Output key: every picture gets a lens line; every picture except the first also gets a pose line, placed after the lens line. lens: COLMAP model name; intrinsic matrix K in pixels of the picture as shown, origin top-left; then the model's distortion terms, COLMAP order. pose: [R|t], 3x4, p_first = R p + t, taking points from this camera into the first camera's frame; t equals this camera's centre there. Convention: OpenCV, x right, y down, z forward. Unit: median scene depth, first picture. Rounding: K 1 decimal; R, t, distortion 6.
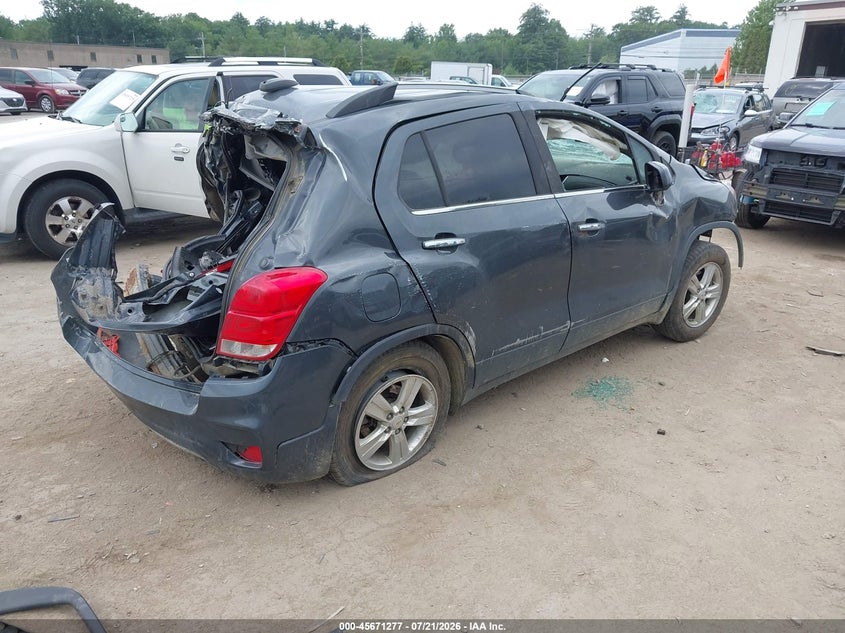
lens RADIAL K [[674.4, 0, 416.7], [0, 674.4, 316.9], [0, 0, 1]] dist [0.030758, -0.035096]
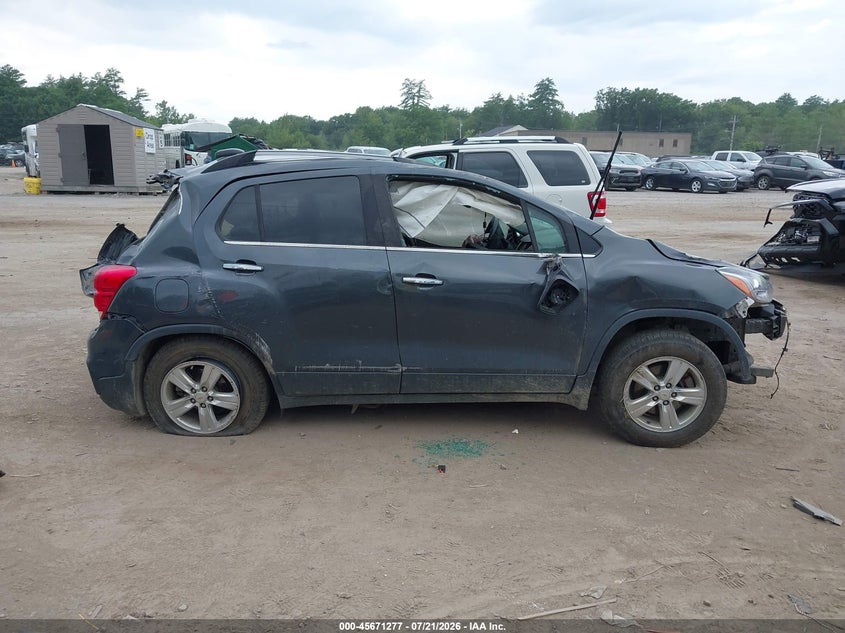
lens RADIAL K [[674.4, 0, 422.5], [0, 674.4, 312.1], [0, 0, 1]] dist [0.030758, -0.035096]
pose [[0.742800, 0.144121, -0.653818, 0.968295], [-0.220677, 0.974688, -0.035860, -0.046800], [0.632100, 0.170919, 0.755802, 0.205281]]
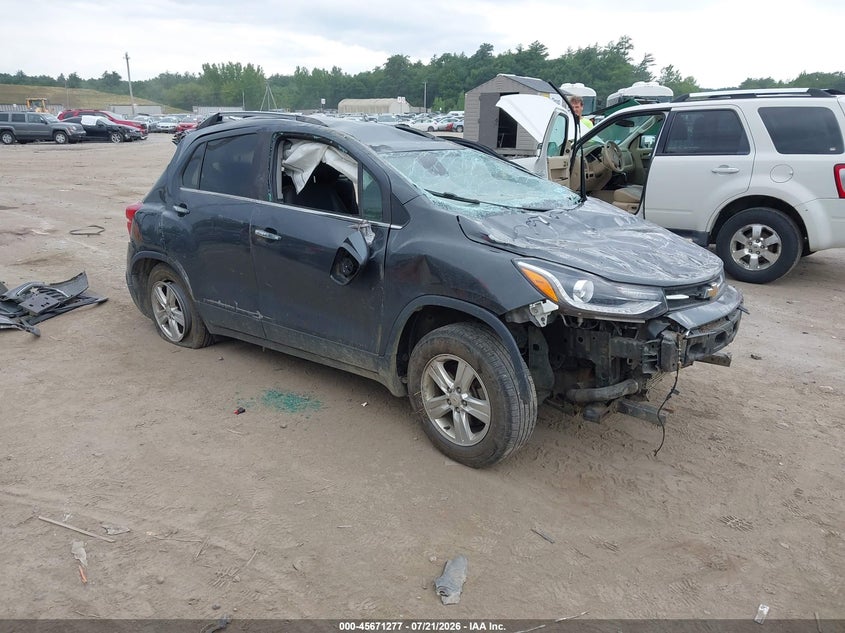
lens RADIAL K [[674.4, 0, 423.0], [0, 674.4, 319.9], [0, 0, 1]] dist [0.030758, -0.035096]
pose [[0.129362, 0.268997, -0.954414, 1.407986], [-0.326536, 0.920373, 0.215144, -0.331185], [0.936290, 0.283819, 0.206899, 1.059601]]
